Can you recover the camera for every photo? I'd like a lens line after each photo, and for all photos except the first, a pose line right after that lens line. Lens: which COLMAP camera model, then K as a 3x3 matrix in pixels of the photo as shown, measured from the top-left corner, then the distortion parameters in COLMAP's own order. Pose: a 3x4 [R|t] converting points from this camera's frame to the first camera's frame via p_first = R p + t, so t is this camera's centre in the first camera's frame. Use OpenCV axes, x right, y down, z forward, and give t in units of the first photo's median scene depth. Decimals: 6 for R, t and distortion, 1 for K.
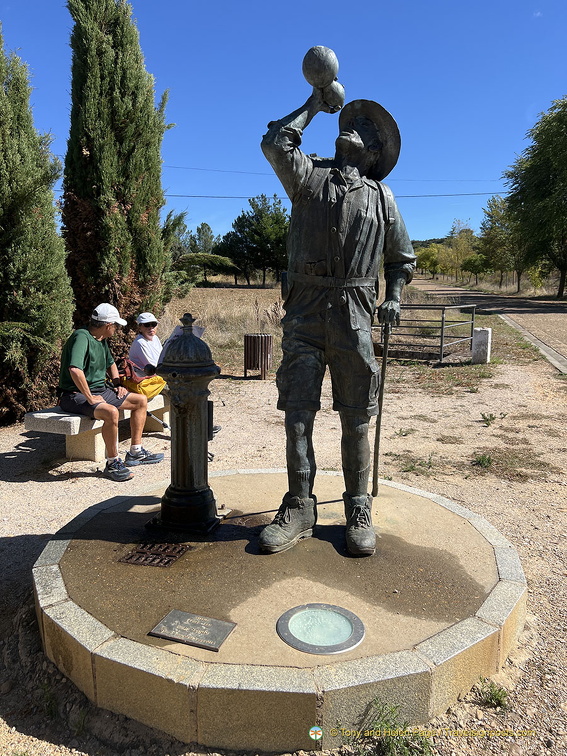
lens RADIAL K [[572.2, 0, 276.4], [0, 572.2, 376.0], [0, 0, 1]] dist [0.052684, -0.057086]
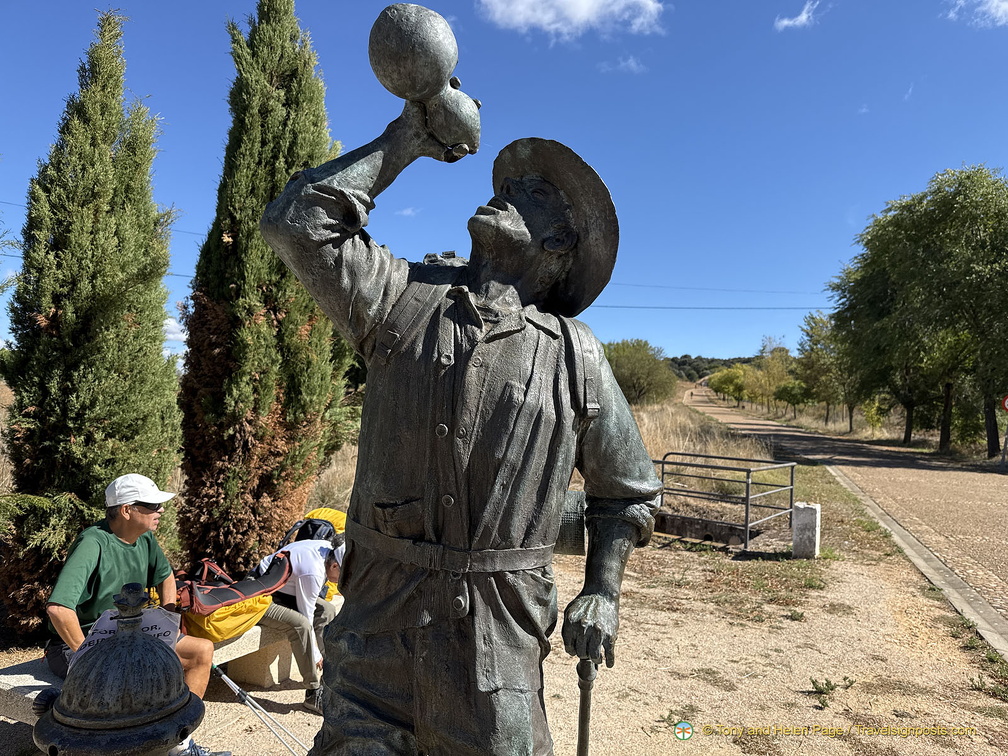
lens RADIAL K [[709.8, 0, 507.6], [0, 709.8, 383.2], [0, 0, 1]] dist [0.035250, -0.034335]
pose [[0.997533, 0.045652, -0.053335, 0.125672], [-0.054618, 0.981961, -0.181022, -0.147053], [0.044109, 0.183488, 0.982032, 0.374833]]
